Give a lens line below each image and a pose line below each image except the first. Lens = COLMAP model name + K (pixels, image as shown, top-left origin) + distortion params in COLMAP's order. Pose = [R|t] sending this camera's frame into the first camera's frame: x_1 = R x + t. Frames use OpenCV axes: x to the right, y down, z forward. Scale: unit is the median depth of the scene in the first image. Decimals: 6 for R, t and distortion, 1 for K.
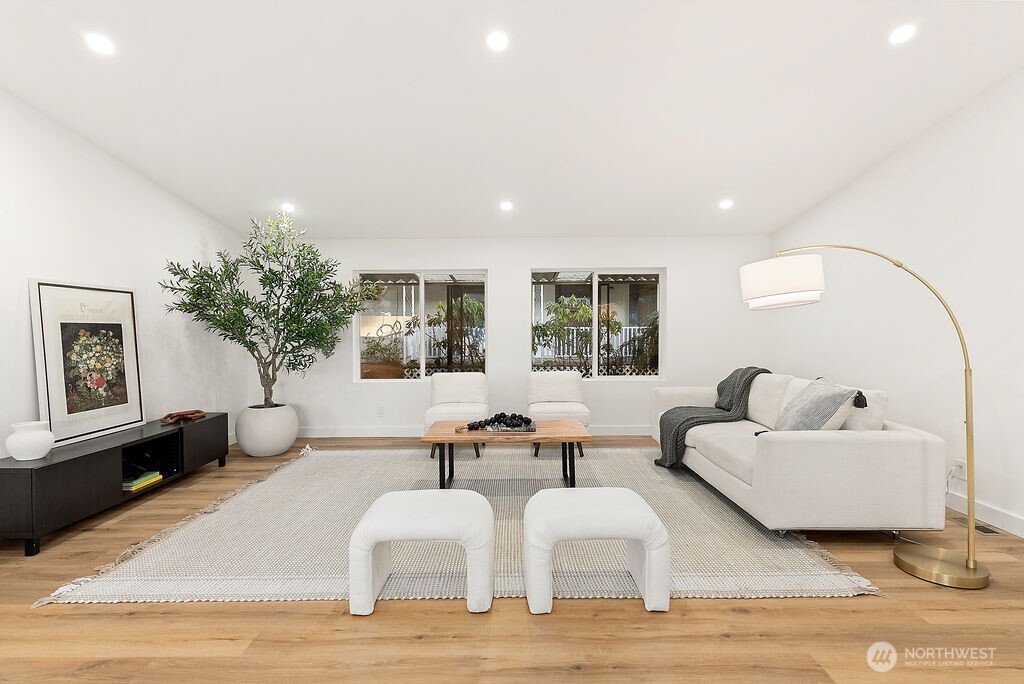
lens RADIAL K [[488.4, 0, 510.7], [0, 488.4, 345.9], [0, 0, 1]] dist [0.001469, -0.000023]
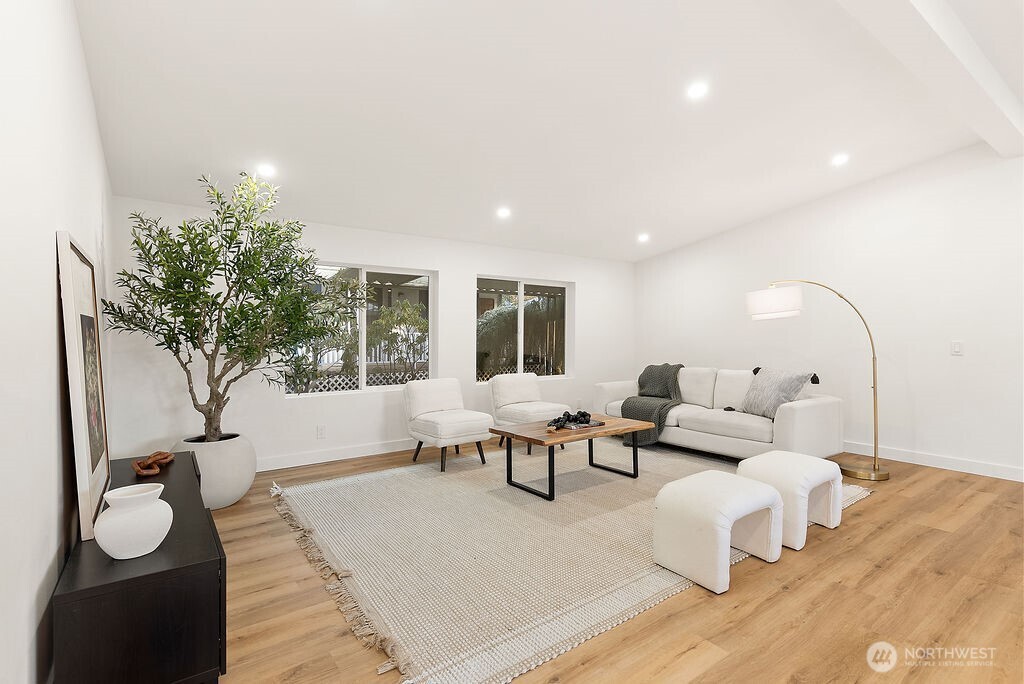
lens RADIAL K [[488.4, 0, 499.7], [0, 488.4, 343.4], [0, 0, 1]] dist [0.001469, -0.000023]
pose [[0.809387, -0.003409, 0.587266, -1.024005], [0.015432, 0.999761, -0.015466, 0.003578], [-0.587073, 0.021581, 0.809247, 0.301858]]
